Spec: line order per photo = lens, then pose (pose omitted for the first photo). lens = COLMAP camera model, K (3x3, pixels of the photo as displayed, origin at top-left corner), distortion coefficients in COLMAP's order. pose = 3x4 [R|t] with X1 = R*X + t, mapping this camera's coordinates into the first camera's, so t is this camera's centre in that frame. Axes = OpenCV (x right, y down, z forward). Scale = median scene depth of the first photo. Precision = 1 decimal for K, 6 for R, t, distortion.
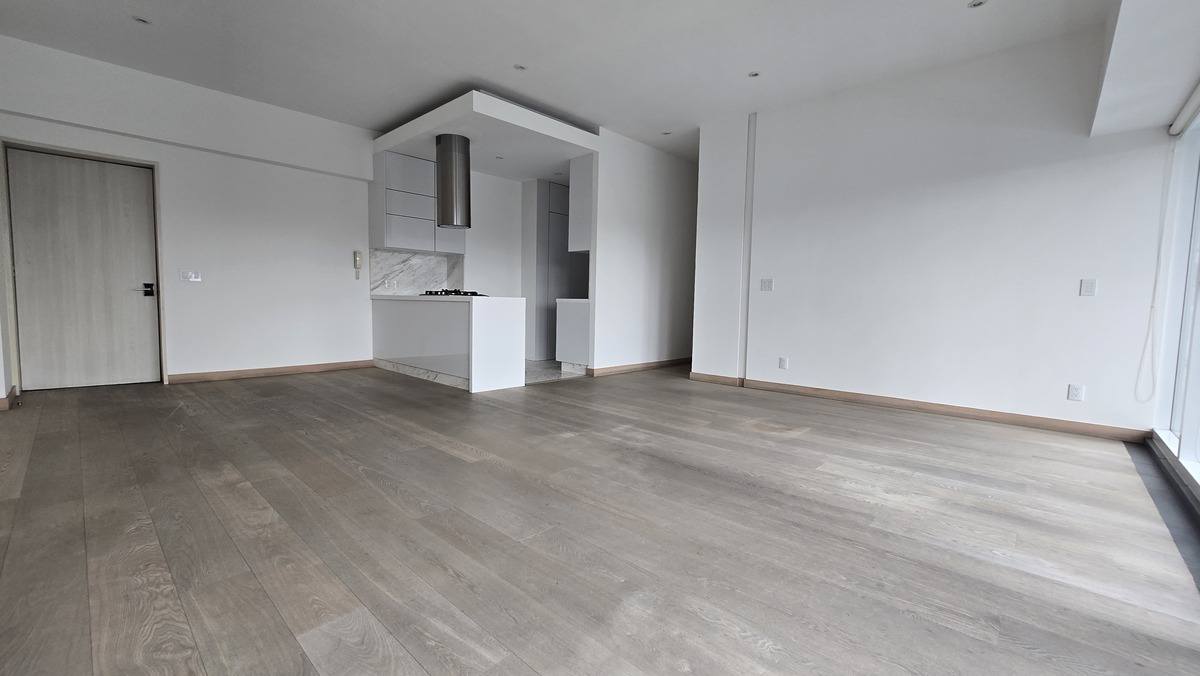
lens RADIAL K [[488.1, 0, 600.2], [0, 488.1, 334.2], [0, 0, 1]] dist [-0.004415, 0.001312]
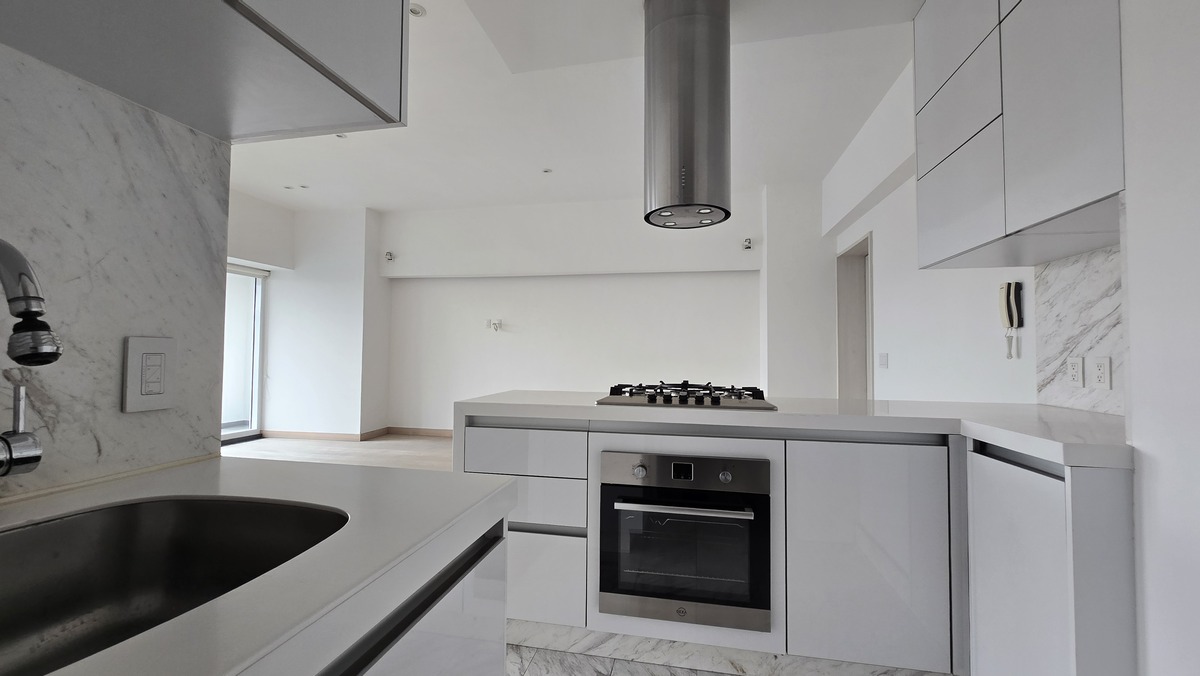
lens RADIAL K [[488.1, 0, 599.3], [0, 488.1, 338.5], [0, 0, 1]] dist [-0.004415, 0.001312]
pose [[-0.848908, -0.043683, -0.526733, -0.039069], [-0.063919, 0.997749, 0.020269, -0.120087], [0.524662, 0.050874, -0.849789, 1.207170]]
